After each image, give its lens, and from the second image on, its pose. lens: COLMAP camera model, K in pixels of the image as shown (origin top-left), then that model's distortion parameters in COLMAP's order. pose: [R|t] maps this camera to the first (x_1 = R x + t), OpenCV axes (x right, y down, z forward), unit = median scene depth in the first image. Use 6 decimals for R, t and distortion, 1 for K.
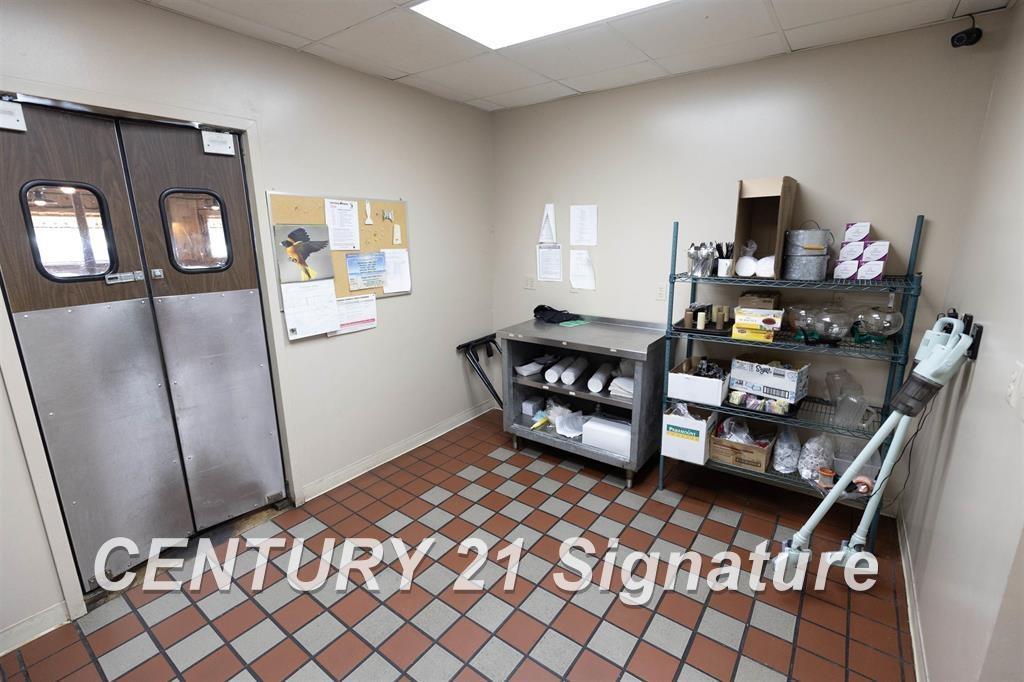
lens RADIAL K [[459.8, 0, 513.1], [0, 459.8, 343.2], [0, 0, 1]] dist [0.001656, 0.000056]
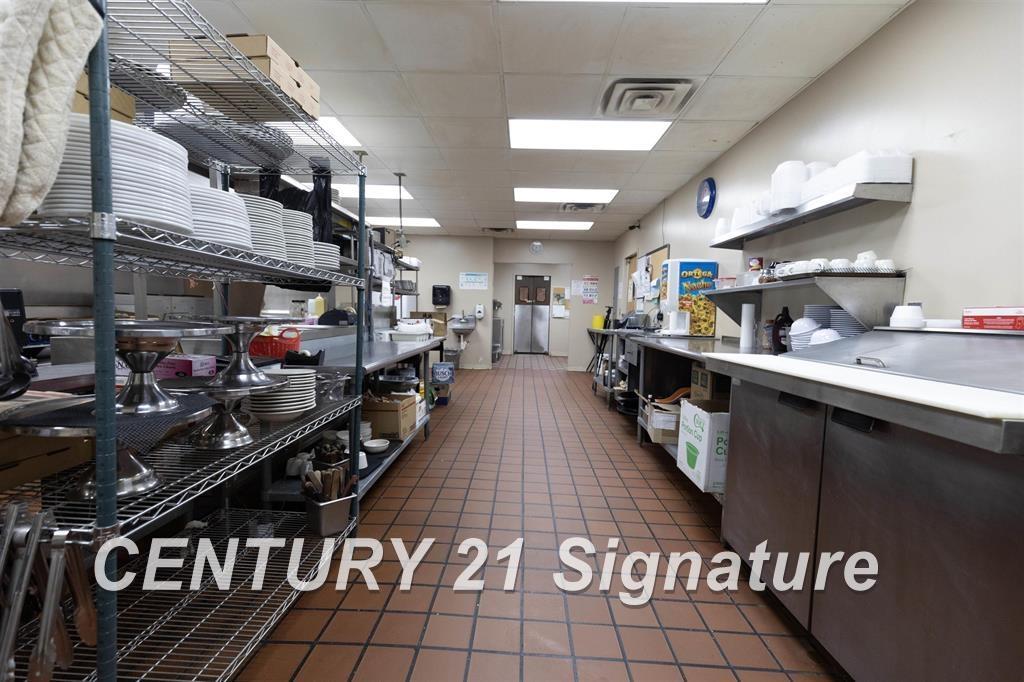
lens RADIAL K [[459.8, 0, 509.2], [0, 459.8, 342.1], [0, 0, 1]] dist [0.001656, 0.000056]
pose [[0.565834, 0.080866, -0.820544, 3.067241], [-0.228782, 0.971500, -0.062022, 0.621791], [0.792143, 0.222820, 0.568208, -1.921866]]
